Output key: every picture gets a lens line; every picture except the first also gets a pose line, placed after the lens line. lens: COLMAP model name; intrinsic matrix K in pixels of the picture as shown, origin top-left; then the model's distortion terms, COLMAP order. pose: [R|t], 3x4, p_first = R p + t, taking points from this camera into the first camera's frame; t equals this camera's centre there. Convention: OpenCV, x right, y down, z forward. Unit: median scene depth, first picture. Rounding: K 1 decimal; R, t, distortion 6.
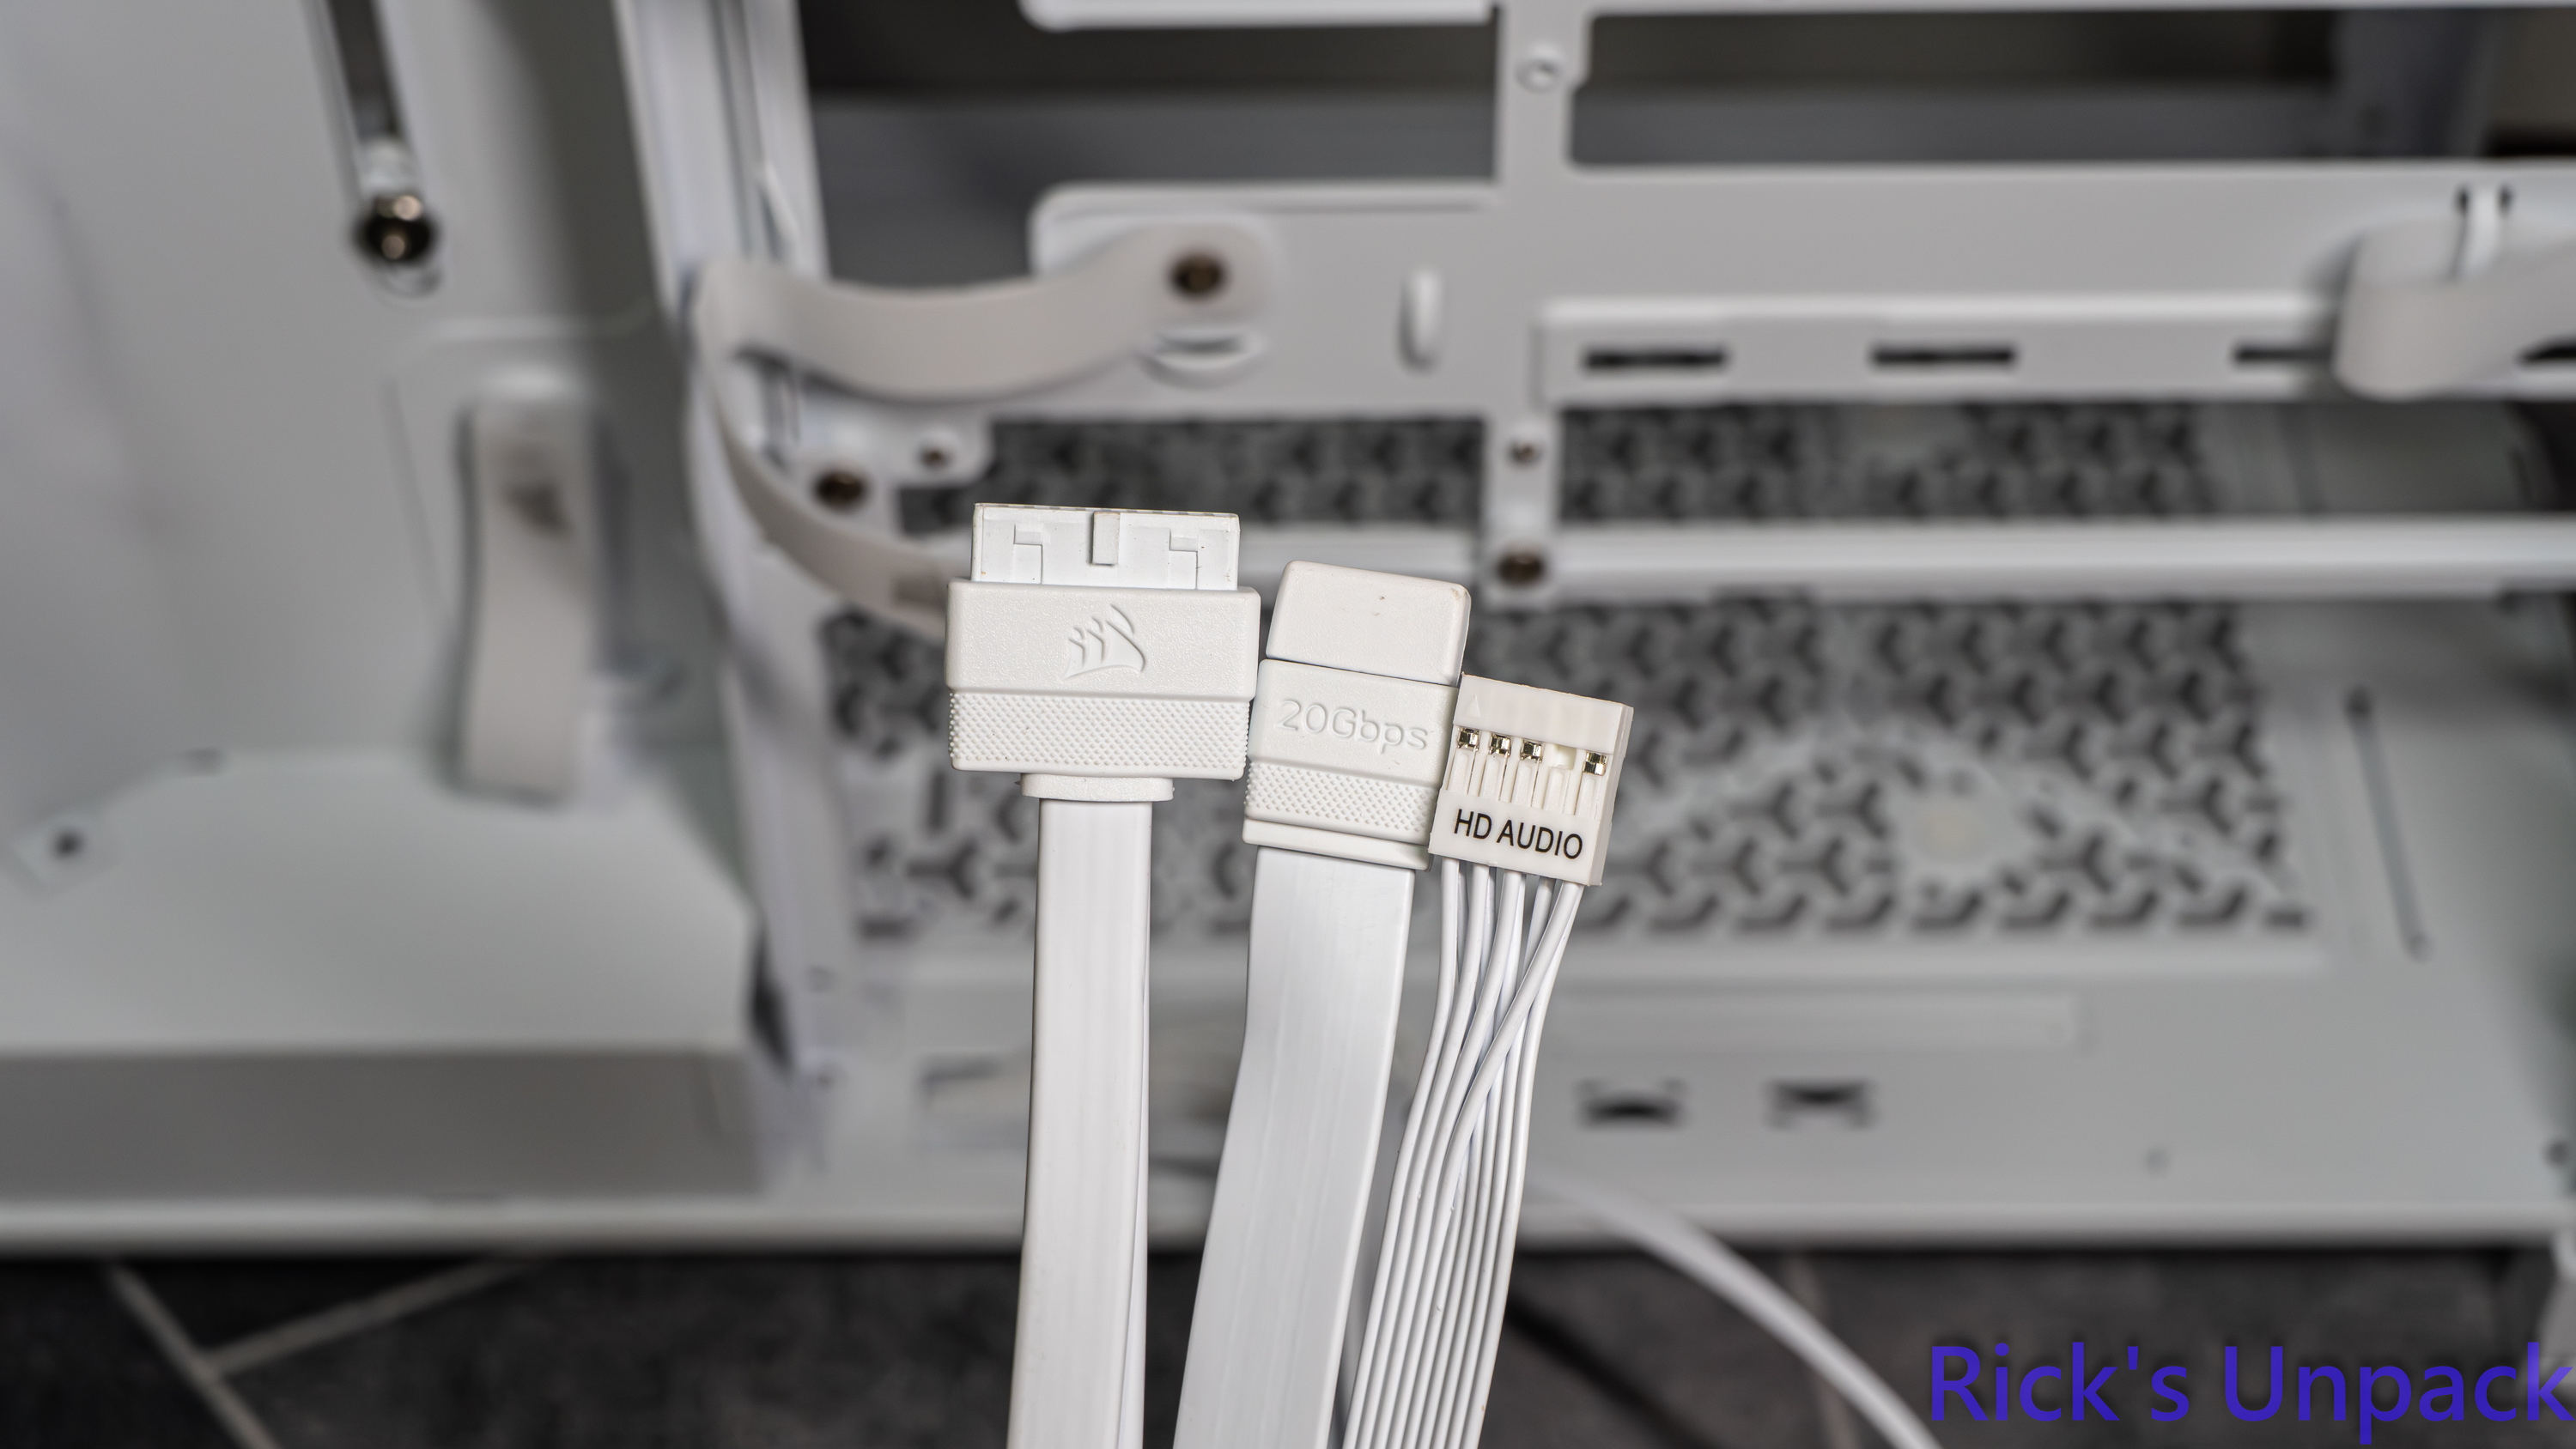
lens RADIAL K [[4095.8, 0, 1288.0], [0, 4095.8, 724.5], [0, 0, 1]] dist [-0.206947, -0.150062]
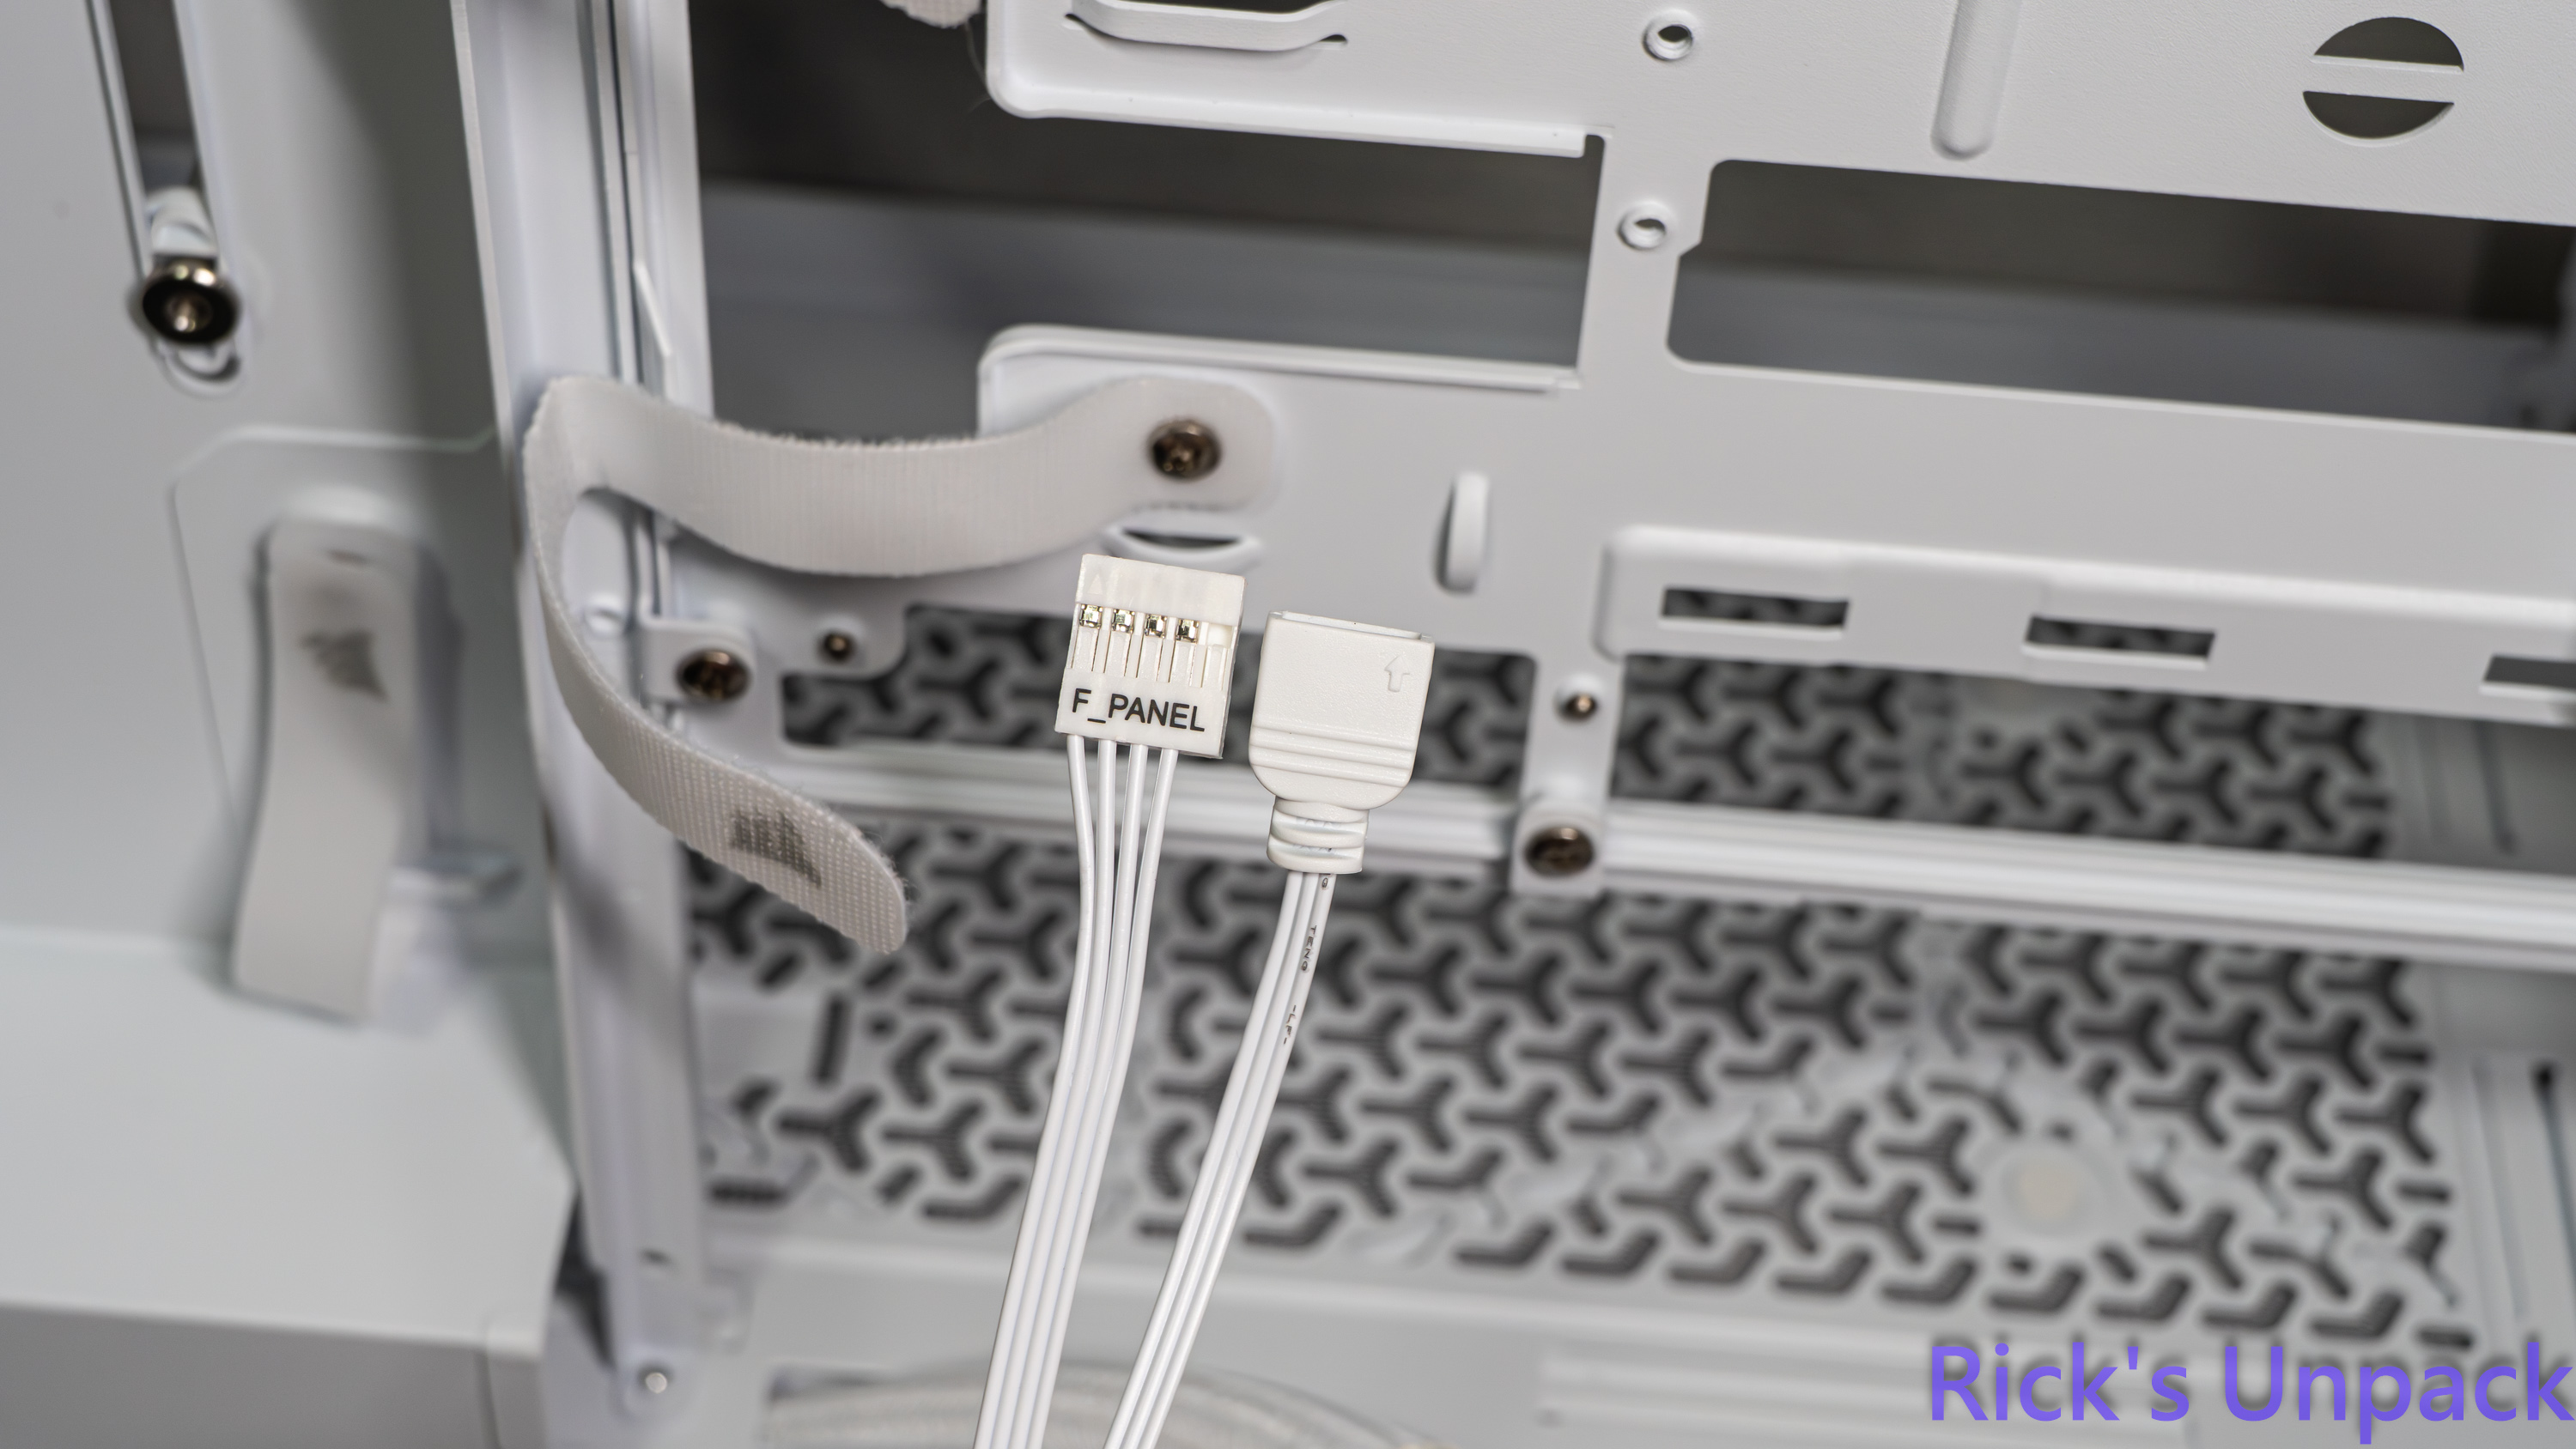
lens RADIAL K [[4095.8, 0, 1288.0], [0, 4095.8, 724.5], [0, 0, 1]] dist [-0.206947, -0.150062]
pose [[0.995941, 0.089814, -0.005882, 0.006178], [-0.089960, 0.995397, -0.033044, -0.029240], [0.002887, 0.033439, 0.999437, 0.189372]]
